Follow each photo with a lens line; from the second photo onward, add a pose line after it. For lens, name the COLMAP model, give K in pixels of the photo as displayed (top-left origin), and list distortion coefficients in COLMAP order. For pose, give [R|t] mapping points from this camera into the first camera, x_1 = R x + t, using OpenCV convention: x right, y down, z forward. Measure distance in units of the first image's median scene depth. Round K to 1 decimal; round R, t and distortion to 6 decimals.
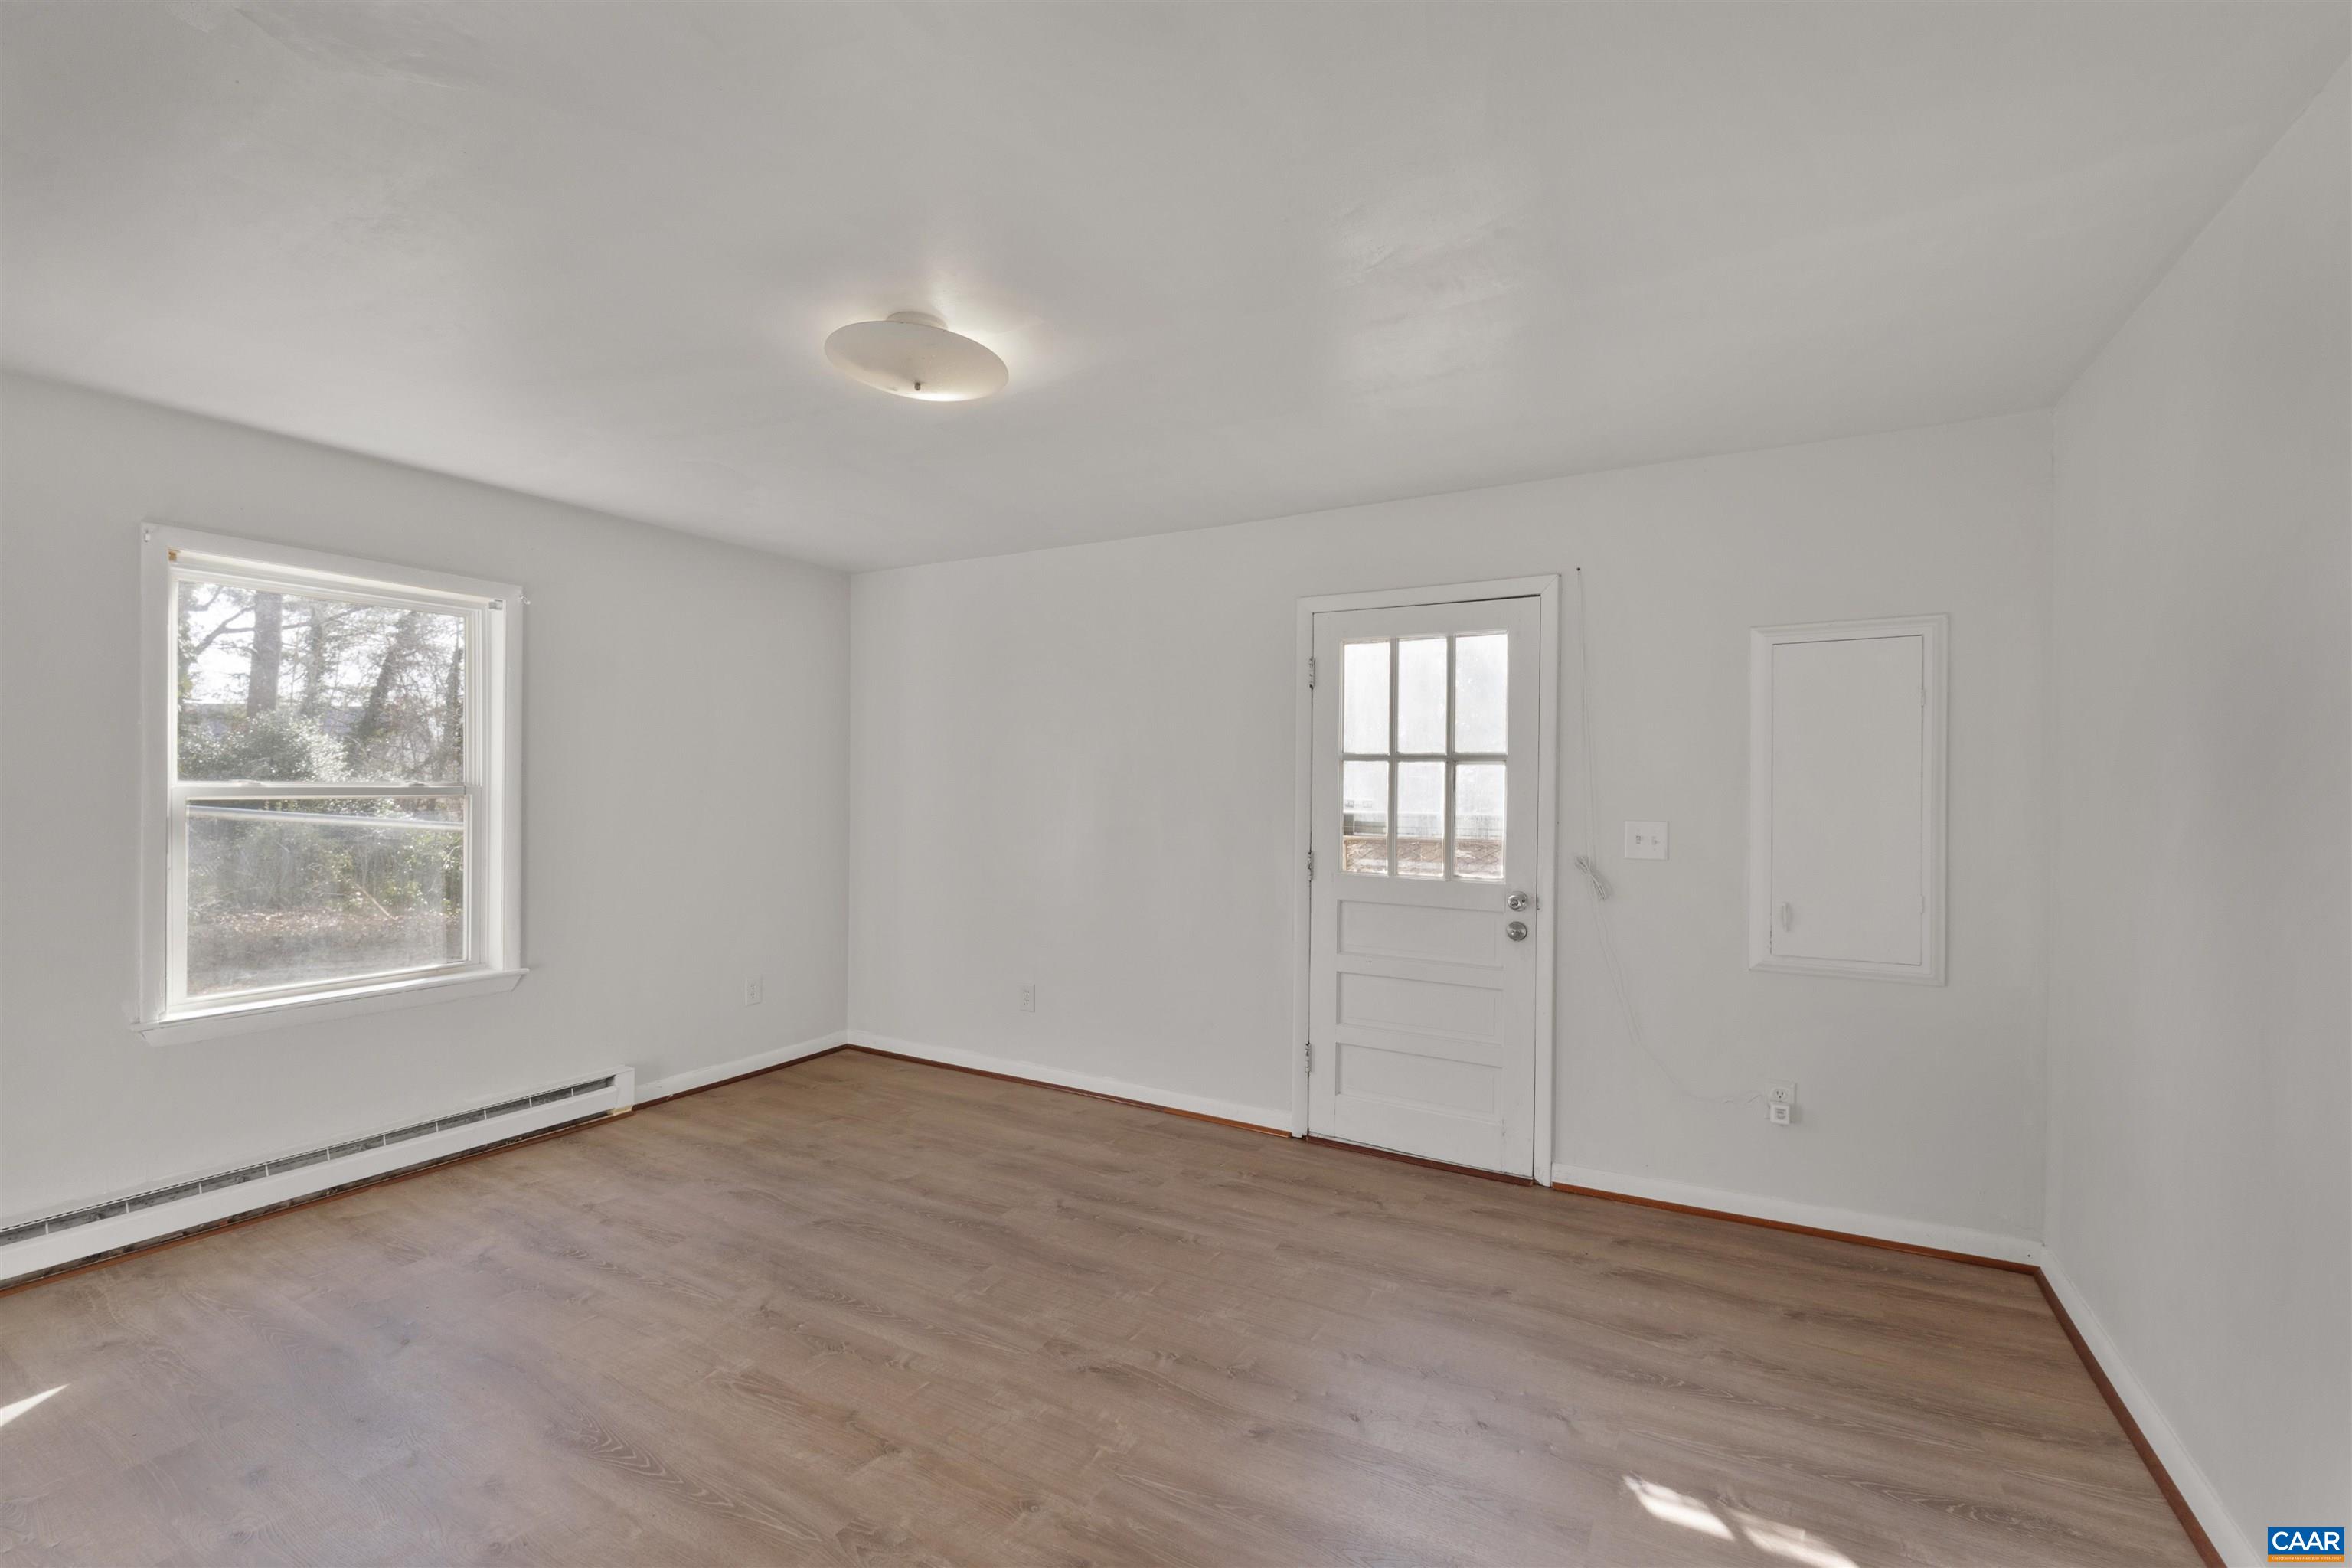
lens RADIAL K [[1030.0, 0, 1171.6], [0, 1030.0, 793.5], [0, 0, 1]] dist [-0.005416, 0.000782]
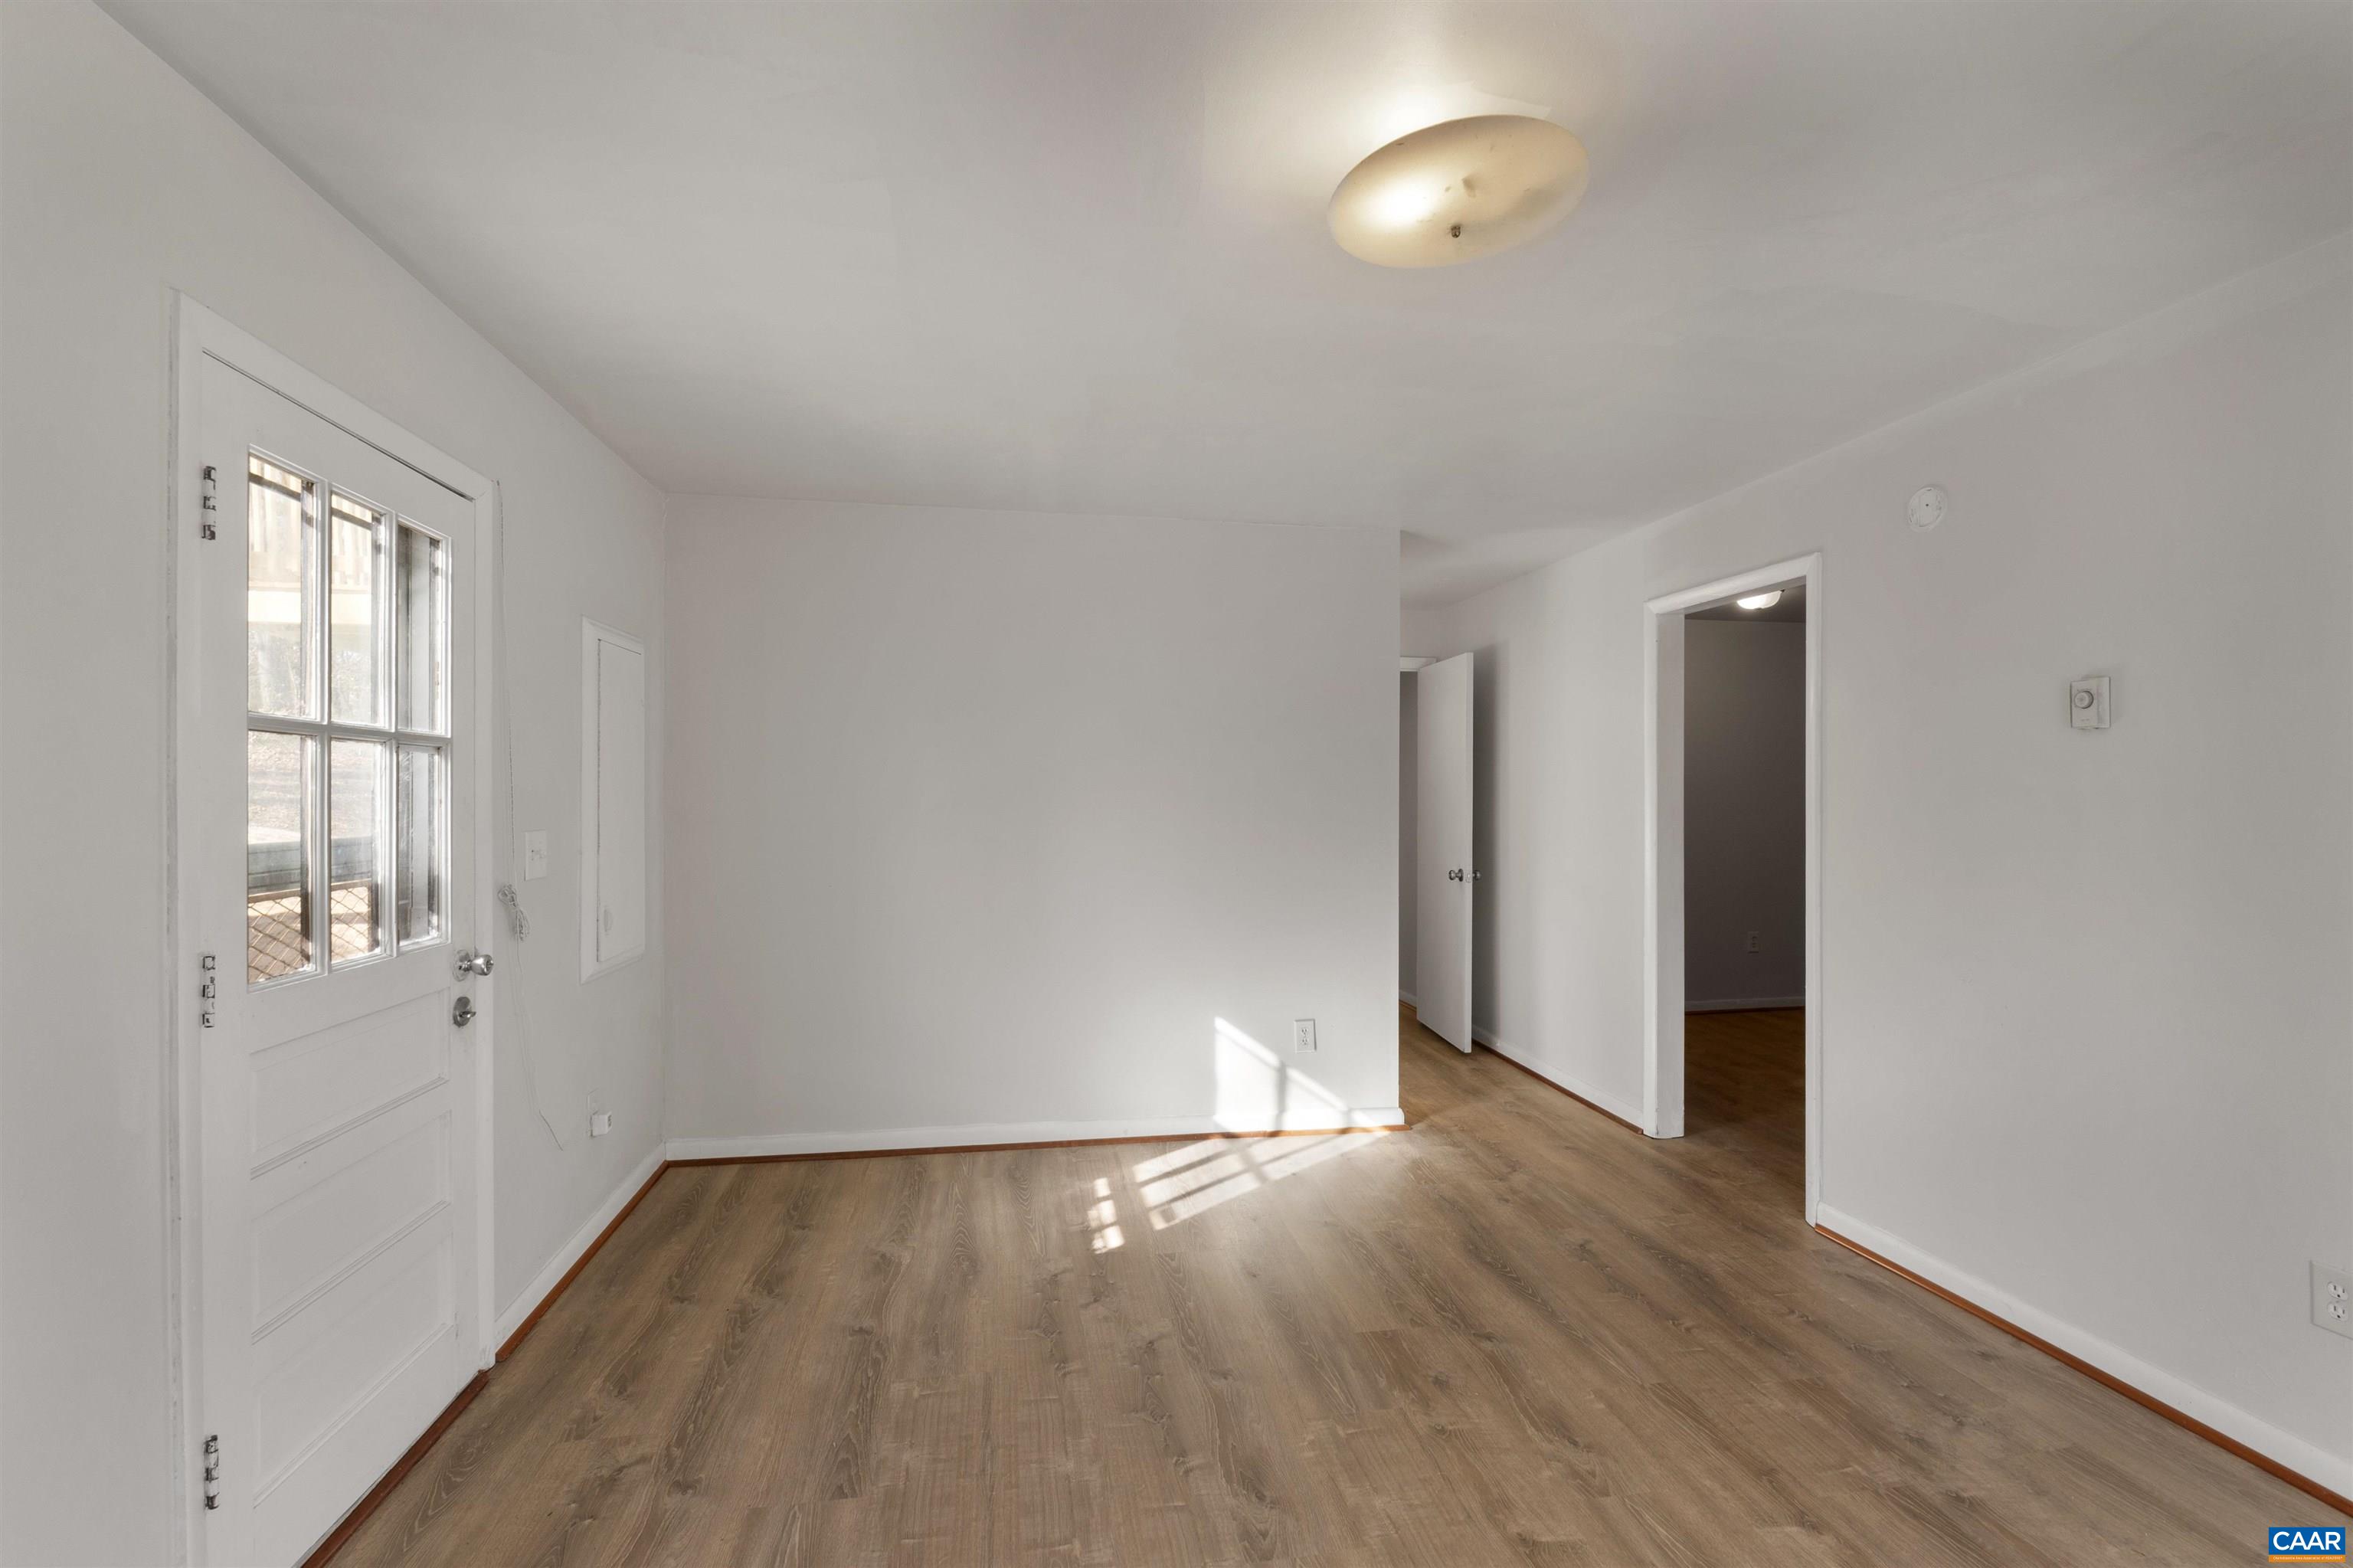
lens RADIAL K [[1030.5, 0, 1178.9], [0, 1030.5, 783.5], [0, 0, 1]] dist [-0.005416, 0.000782]
pose [[-0.634560, -0.003412, 0.772866, -0.734606], [-0.004341, 0.999990, 0.000850, -0.021945], [-0.772861, -0.002816, -0.634569, 1.719194]]
